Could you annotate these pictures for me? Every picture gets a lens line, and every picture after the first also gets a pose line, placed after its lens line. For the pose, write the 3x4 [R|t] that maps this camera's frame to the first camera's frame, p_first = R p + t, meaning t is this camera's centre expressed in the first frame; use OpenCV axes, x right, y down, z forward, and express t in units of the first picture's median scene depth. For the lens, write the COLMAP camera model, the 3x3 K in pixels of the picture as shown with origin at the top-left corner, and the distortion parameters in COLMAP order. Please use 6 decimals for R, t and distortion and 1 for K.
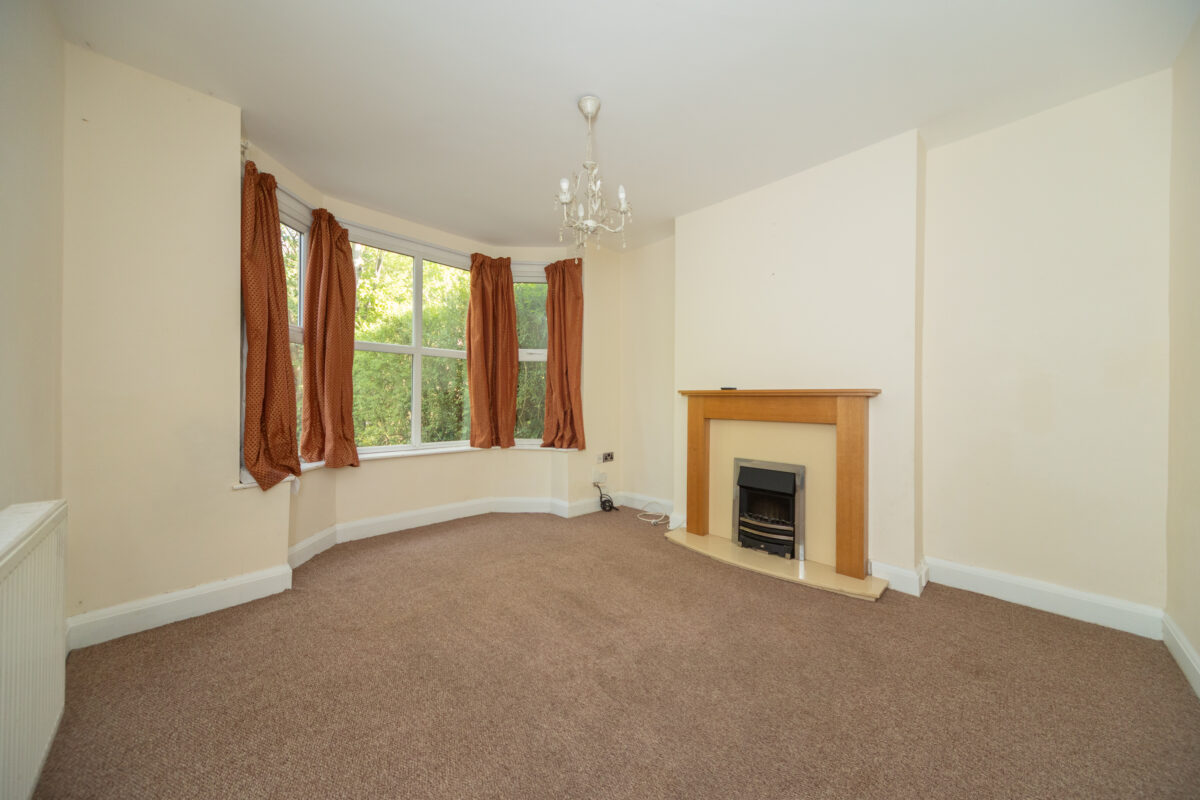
lens RADIAL K [[416.8, 0, 587.9], [0, 416.8, 393.0], [0, 0, 1]] dist [0.008448, 0.000010]
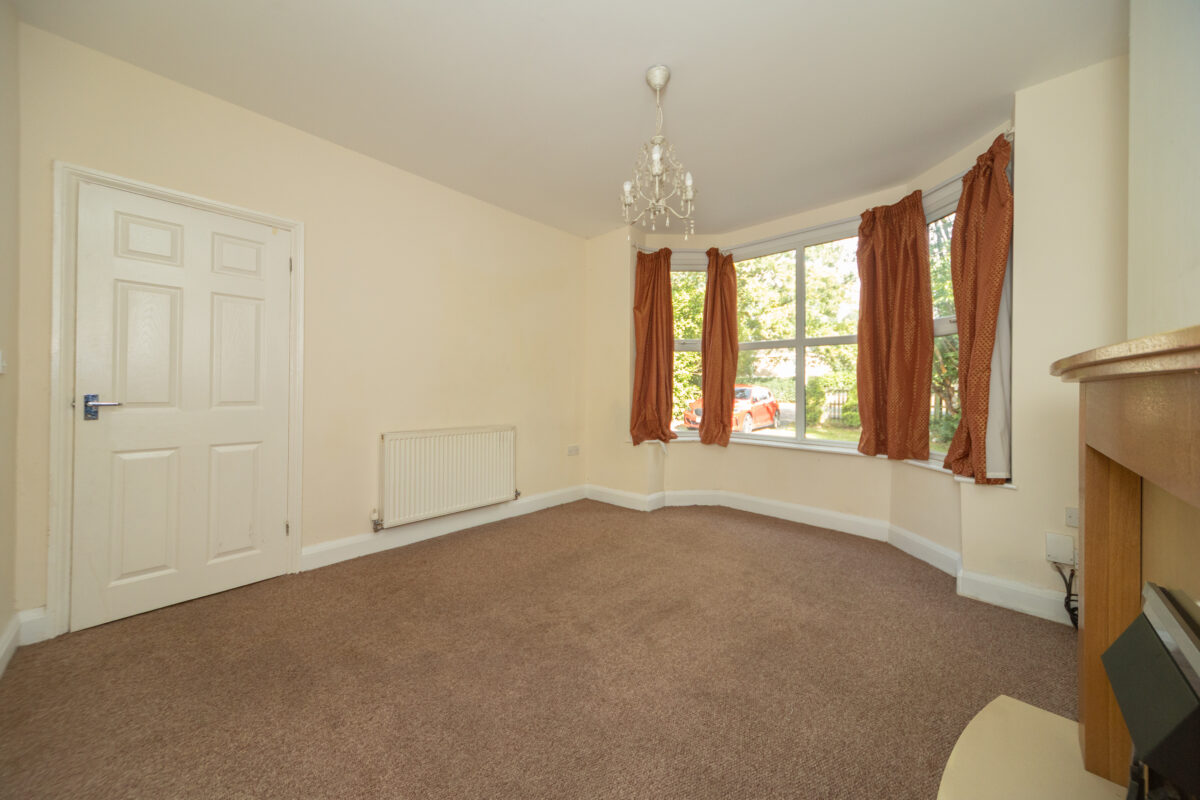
lens RADIAL K [[402.2, 0, 590.9], [0, 402.2, 385.8], [0, 0, 1]] dist [0.012365, 0.000040]
pose [[0.045351, -0.014114, -0.998871, 0.740444], [0.008358, 0.999871, -0.013749, 0.012280], [0.998936, -0.007725, 0.045464, 0.670061]]
